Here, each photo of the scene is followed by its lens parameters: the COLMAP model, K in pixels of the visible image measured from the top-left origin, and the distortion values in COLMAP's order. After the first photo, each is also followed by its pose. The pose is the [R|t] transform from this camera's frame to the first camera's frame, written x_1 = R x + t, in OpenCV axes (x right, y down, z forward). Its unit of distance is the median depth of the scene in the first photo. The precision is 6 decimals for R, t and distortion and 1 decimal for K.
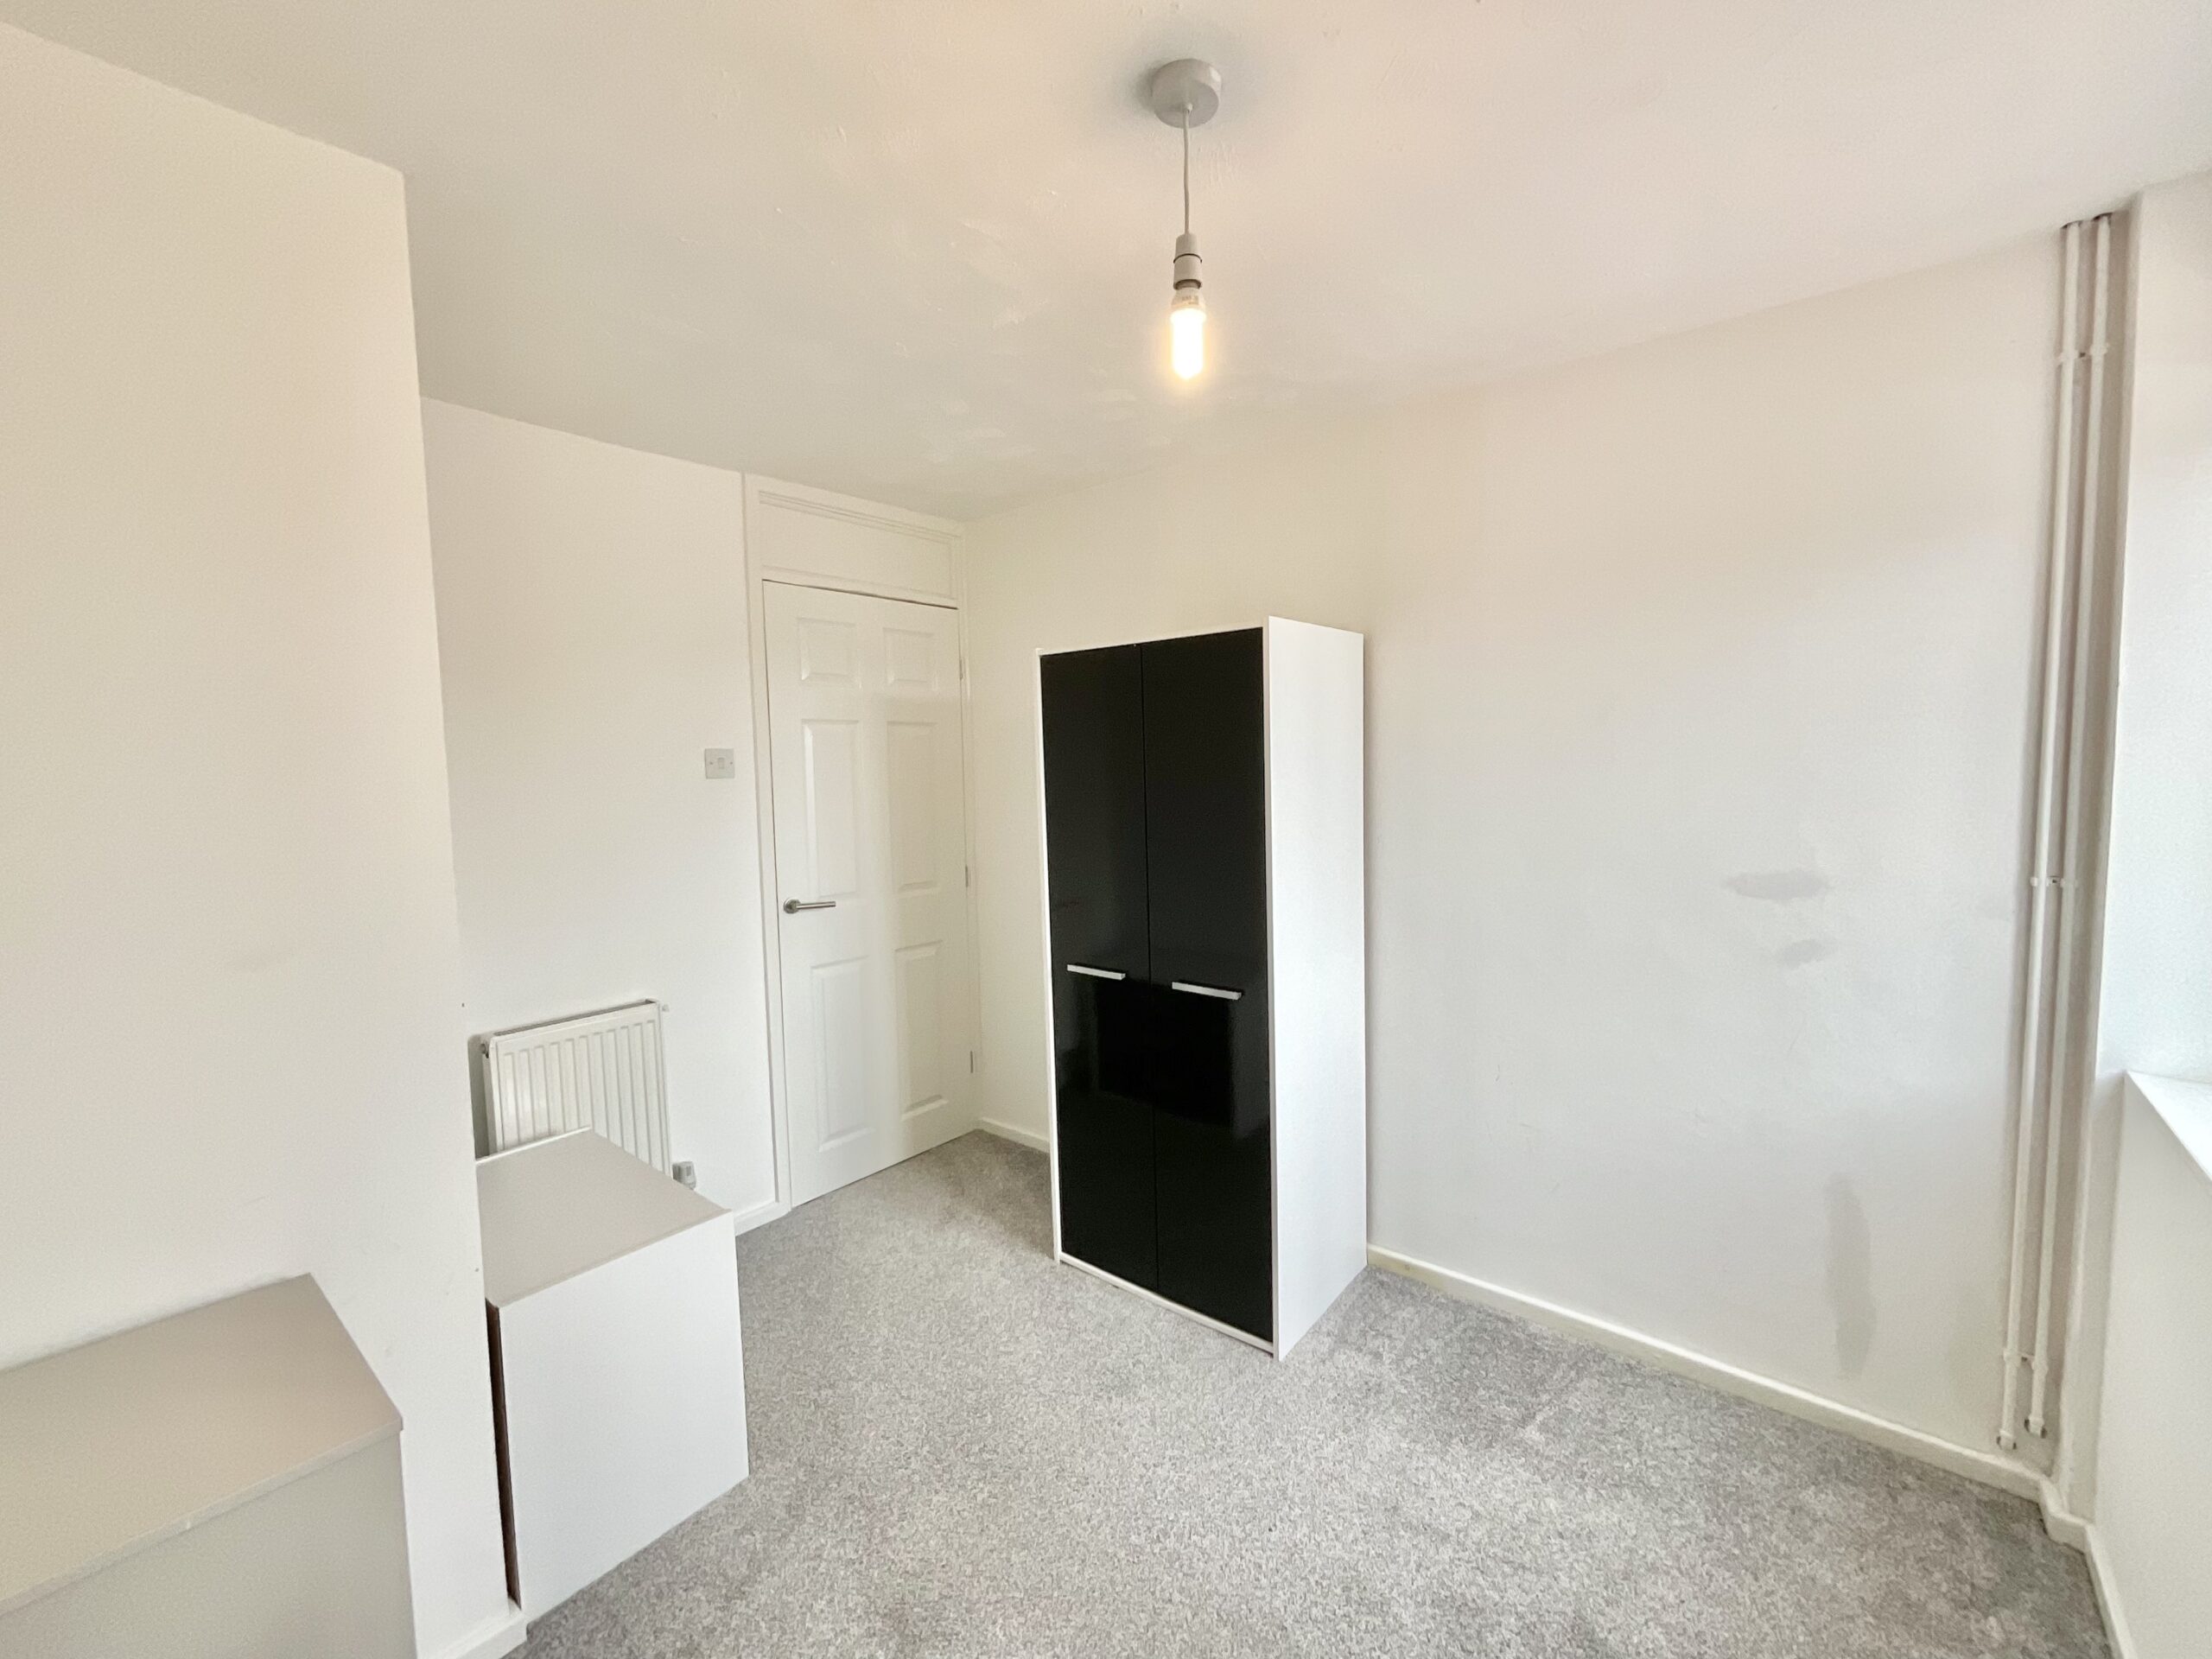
lens RADIAL K [[891.9, 0, 1106.0], [0, 891.9, 829.5], [0, 0, 1]] dist [0.000378, -0.000030]
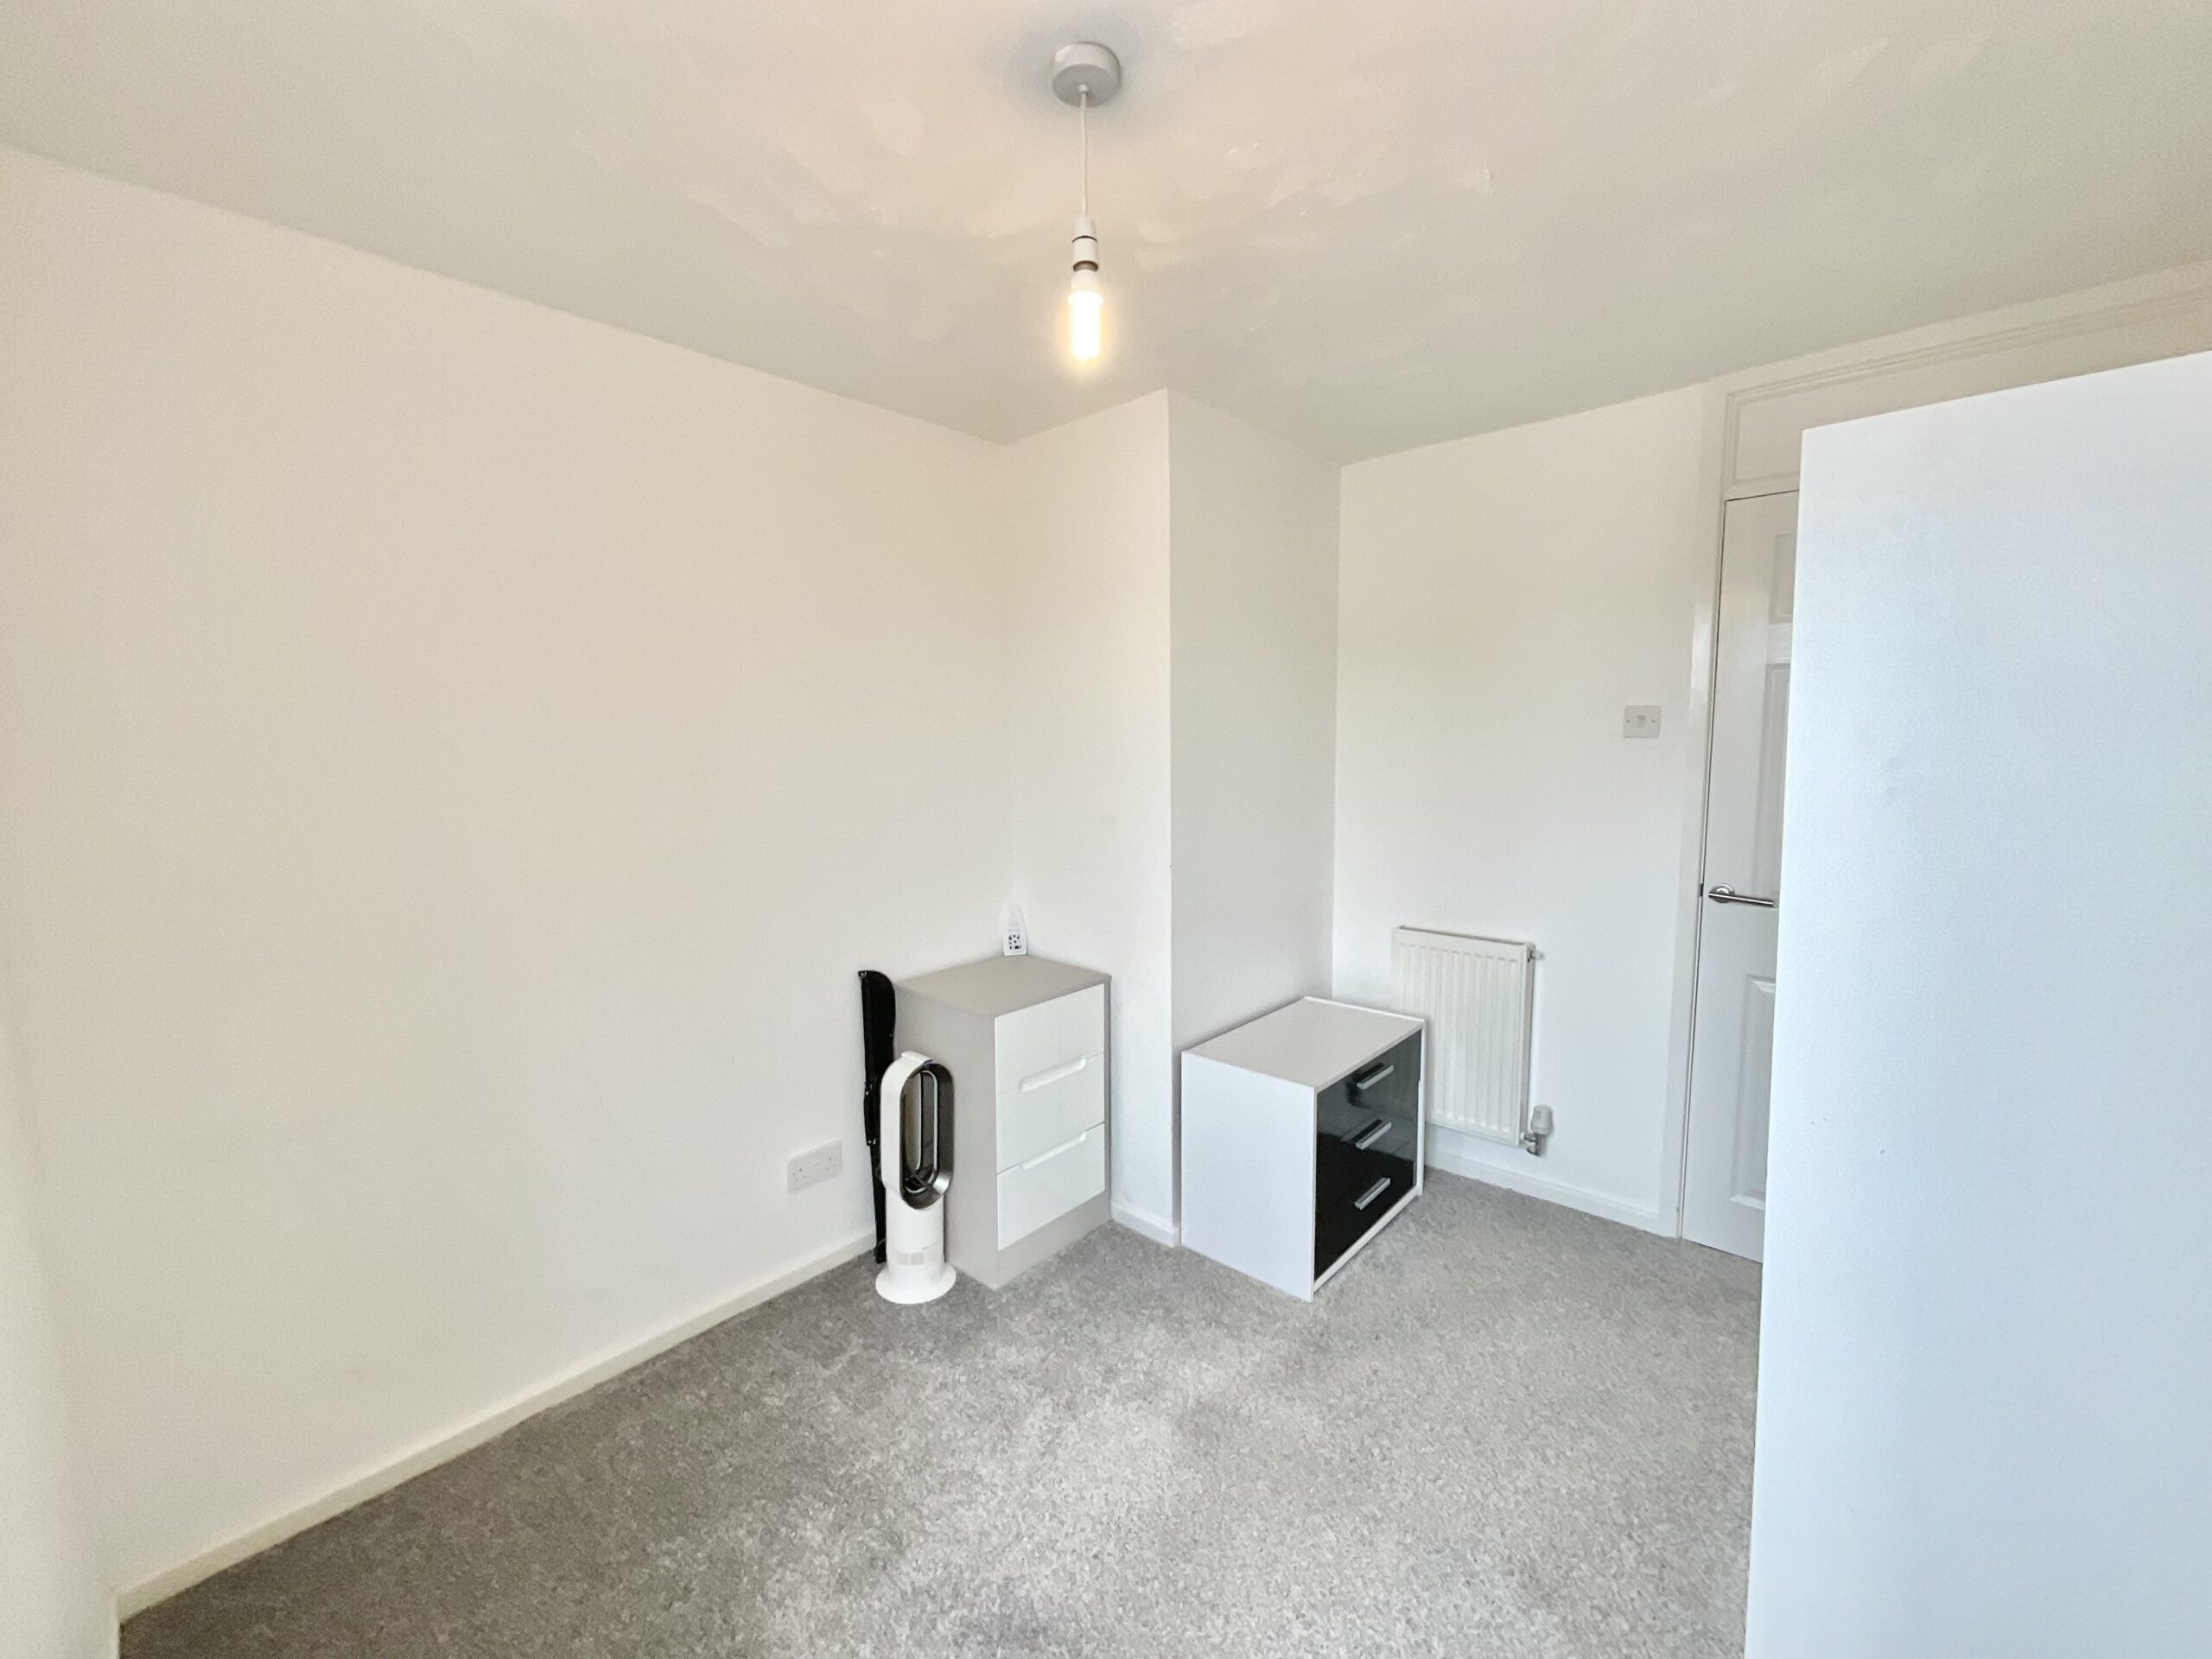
lens RADIAL K [[891.9, 0, 1106.0], [0, 891.9, 829.5], [0, 0, 1]] dist [0.000378, -0.000030]
pose [[-0.040584, 0.121566, -0.991753, 0.788663], [-0.062245, 0.990336, 0.123940, -0.065868], [0.997235, 0.066762, -0.032625, 0.732064]]
